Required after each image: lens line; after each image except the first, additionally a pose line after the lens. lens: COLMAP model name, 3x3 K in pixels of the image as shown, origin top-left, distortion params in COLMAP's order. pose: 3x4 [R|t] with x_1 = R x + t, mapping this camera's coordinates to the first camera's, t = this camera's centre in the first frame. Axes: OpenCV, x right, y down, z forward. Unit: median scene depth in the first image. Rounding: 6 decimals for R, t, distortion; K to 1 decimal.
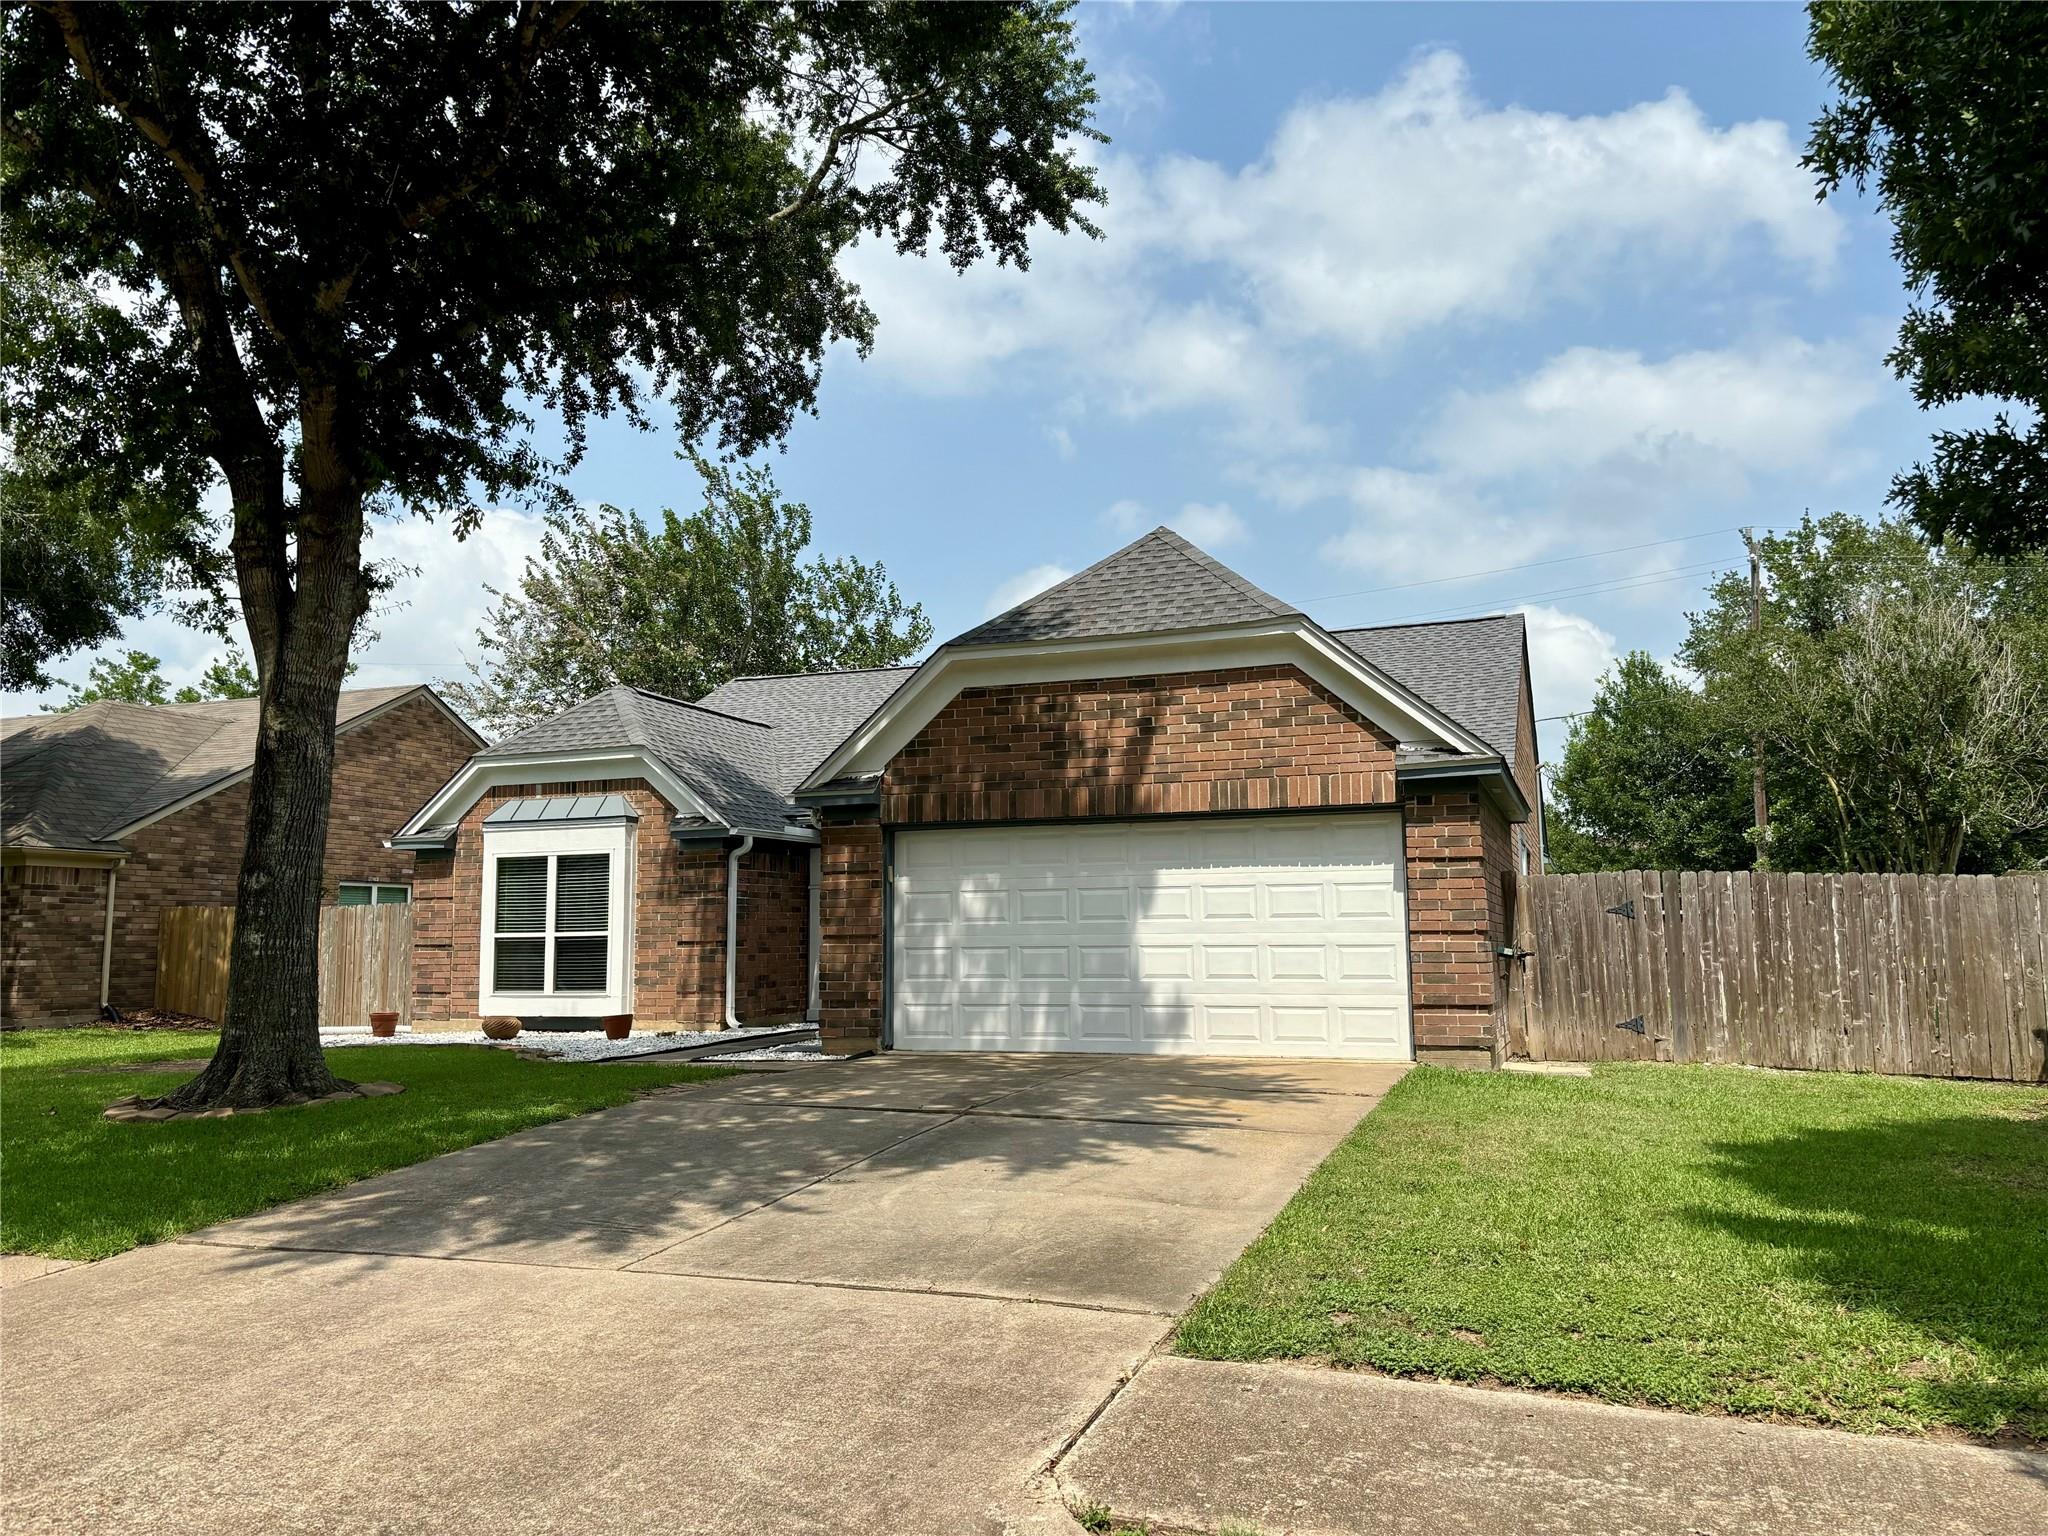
lens RADIAL K [[1500.1, 0, 1024.2], [0, 1500.1, 735.6], [0, 0, 1]] dist [0.055771, -0.003771]
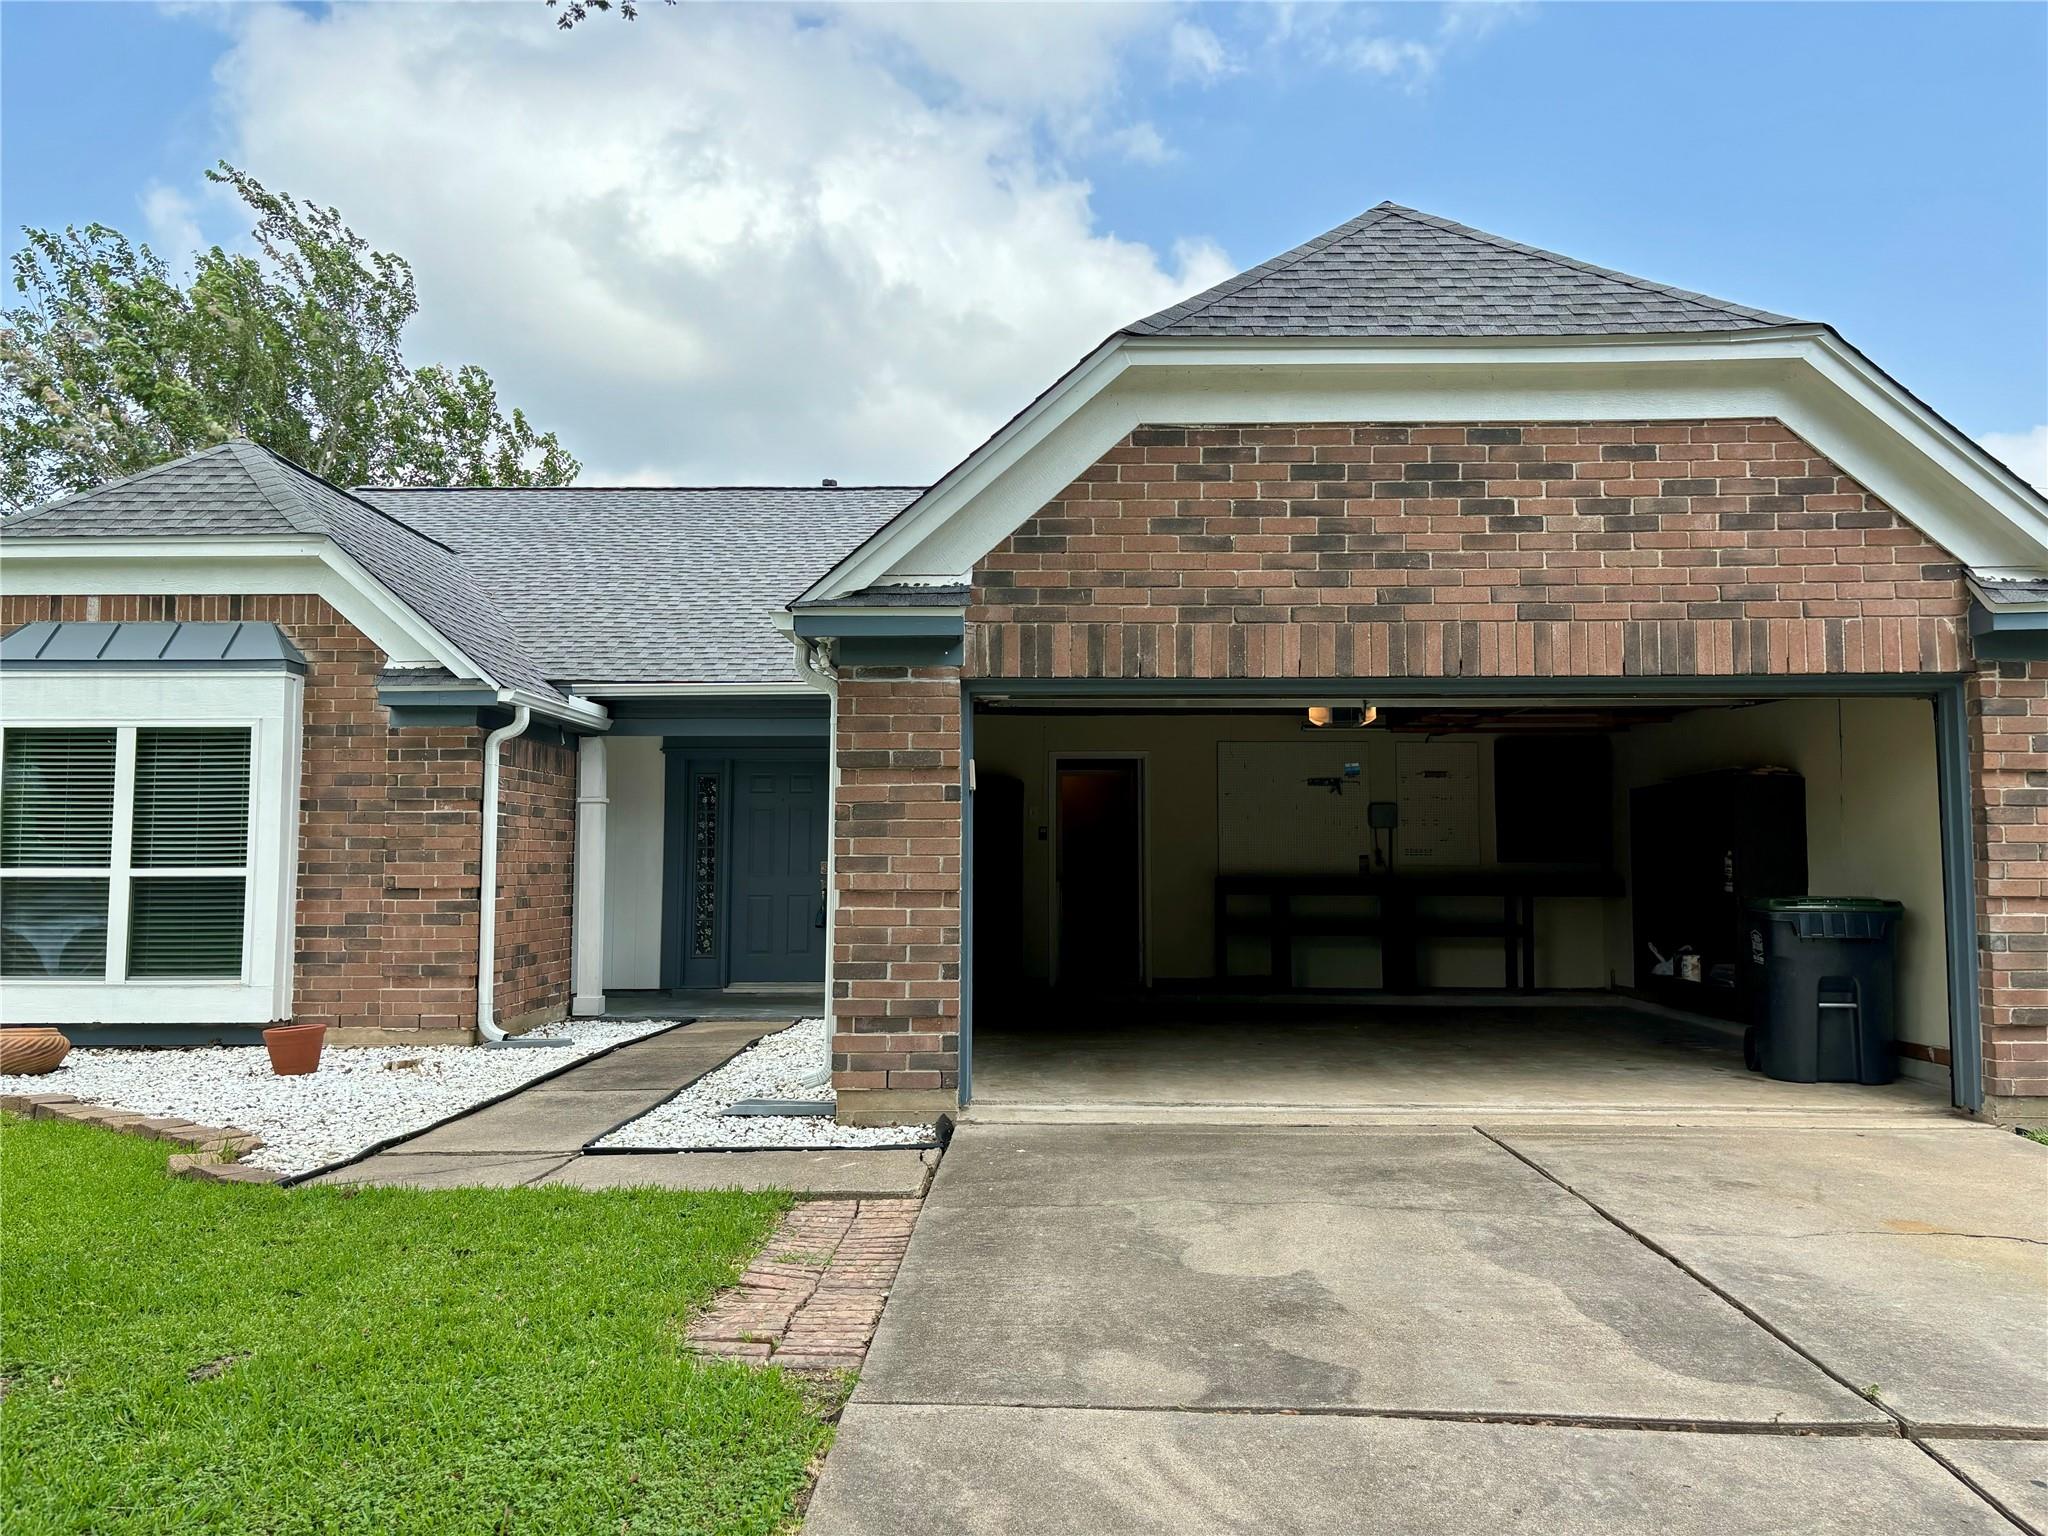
lens RADIAL K [[1548.3, 0, 1024.6], [0, 1548.3, 744.8], [0, 0, 1]] dist [0.026878, 0.008835]
pose [[0.948236, 0.036854, 0.315421, -0.242146], [-0.053822, 0.997525, 0.045252, 0.056689], [-0.312973, -0.059886, 0.947872, 0.485503]]
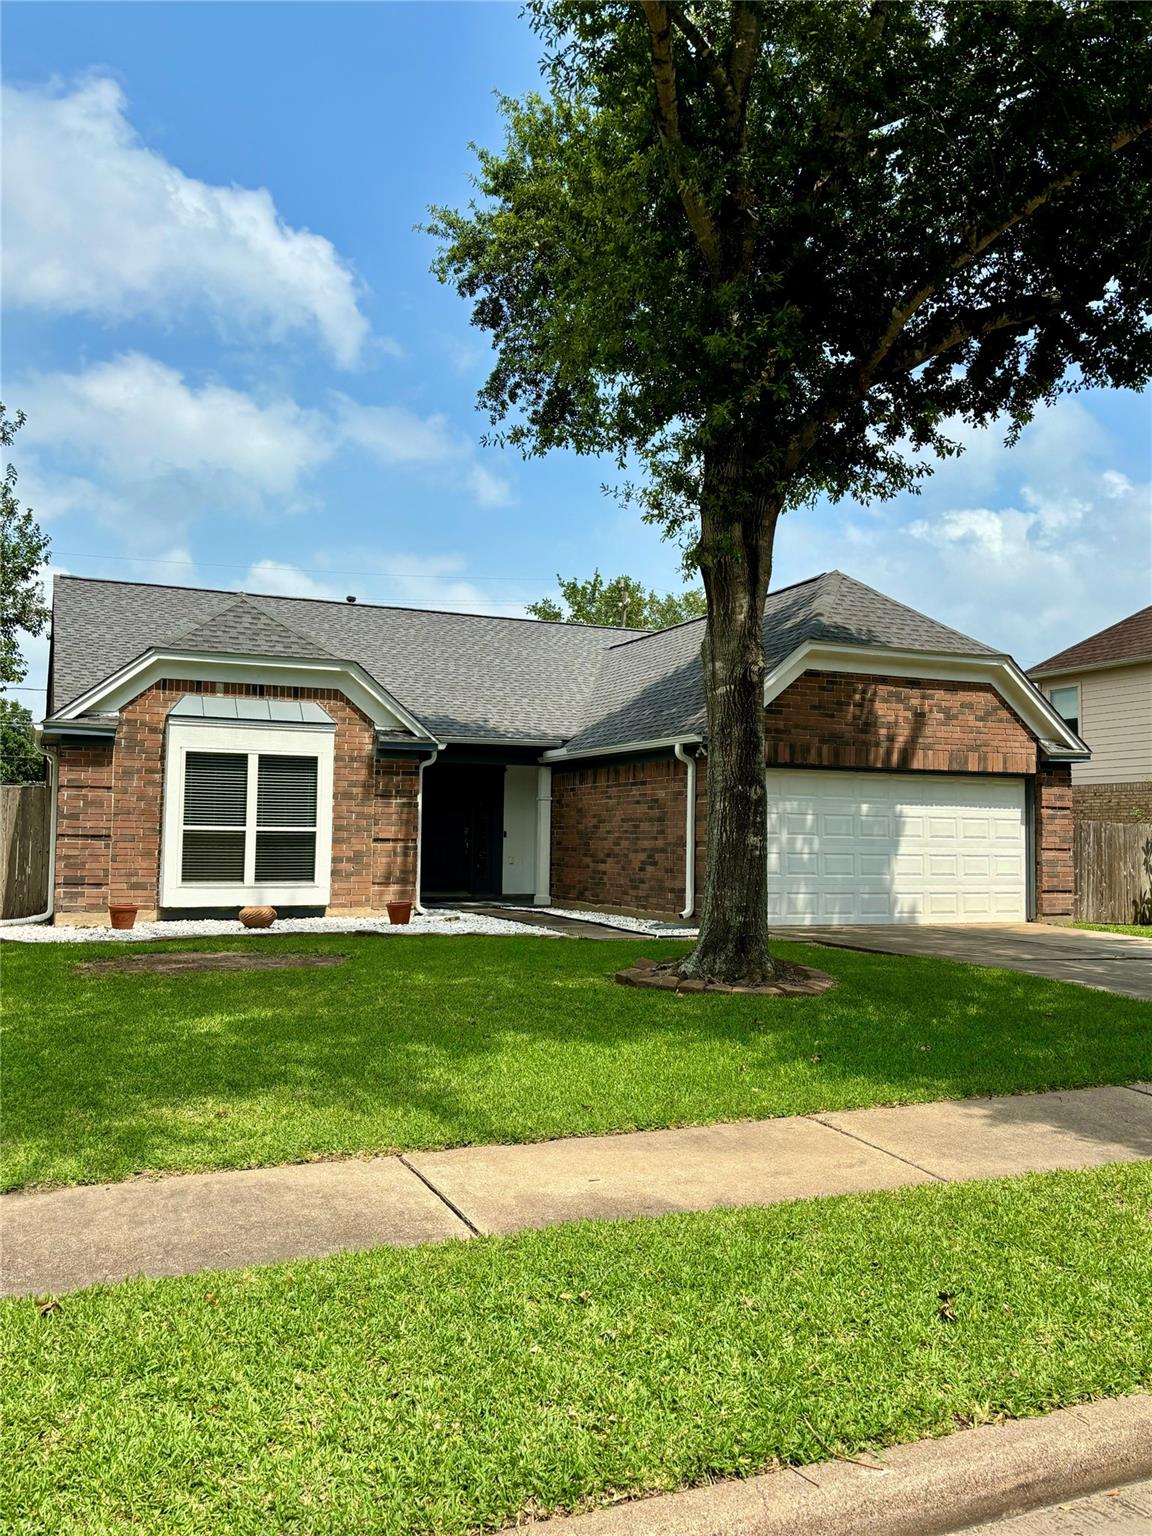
lens RADIAL K [[1187.2, 0, 576.0], [0, 1187.2, 768.0], [0, 0, 1]] dist [0.091126, -0.090199]
pose [[0.725935, 0.062022, 0.684961, -0.940827], [-0.115282, 0.992808, 0.032282, 0.048205], [-0.678033, -0.102398, 0.727864, 0.322351]]
